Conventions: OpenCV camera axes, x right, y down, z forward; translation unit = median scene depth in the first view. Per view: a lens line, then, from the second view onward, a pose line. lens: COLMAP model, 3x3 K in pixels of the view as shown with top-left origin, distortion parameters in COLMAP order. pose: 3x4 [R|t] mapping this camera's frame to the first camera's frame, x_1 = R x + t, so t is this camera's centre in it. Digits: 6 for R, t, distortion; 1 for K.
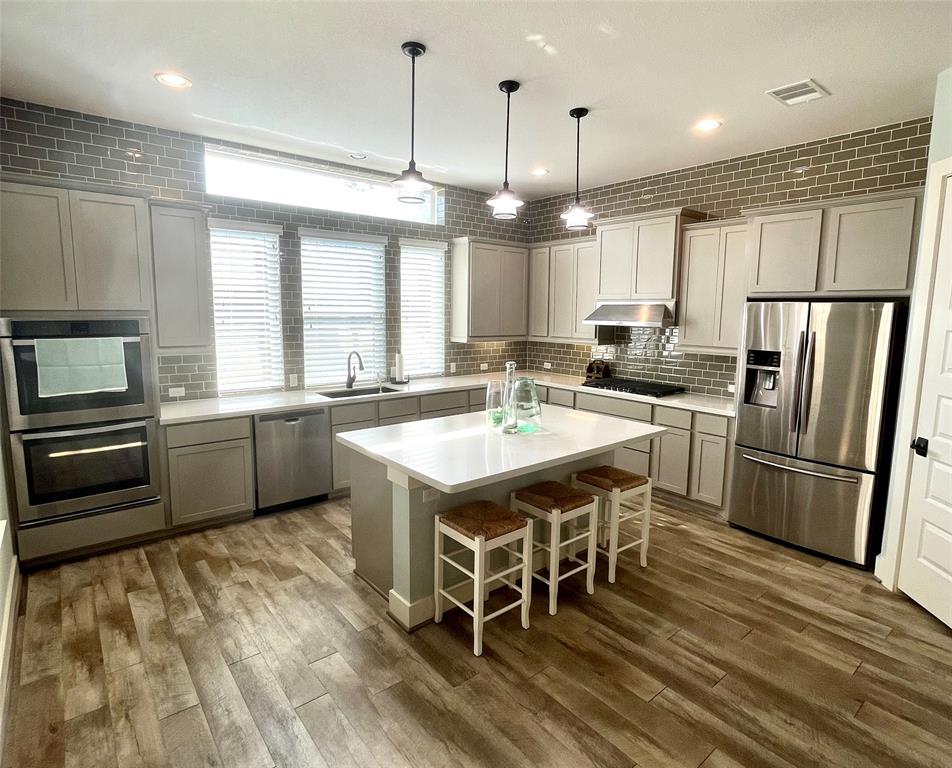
lens RADIAL K [[512.1, 0, 476.5], [0, 512.1, 382.1], [0, 0, 1]] dist [-0.017184, 0.001032]
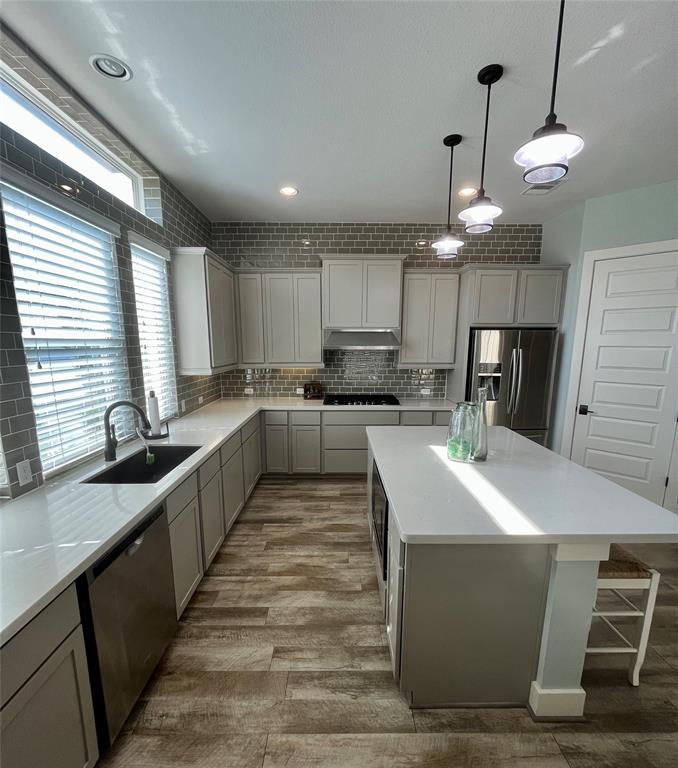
lens RADIAL K [[367.0, 0, 341.3], [0, 367.0, 410.9], [0, 0, 1]] dist [0.011620, 0.000027]
pose [[0.623763, -0.155743, 0.765940, -0.430359], [0.111701, 0.987651, 0.109857, -0.070272], [-0.773591, 0.017031, 0.633457, 0.507614]]
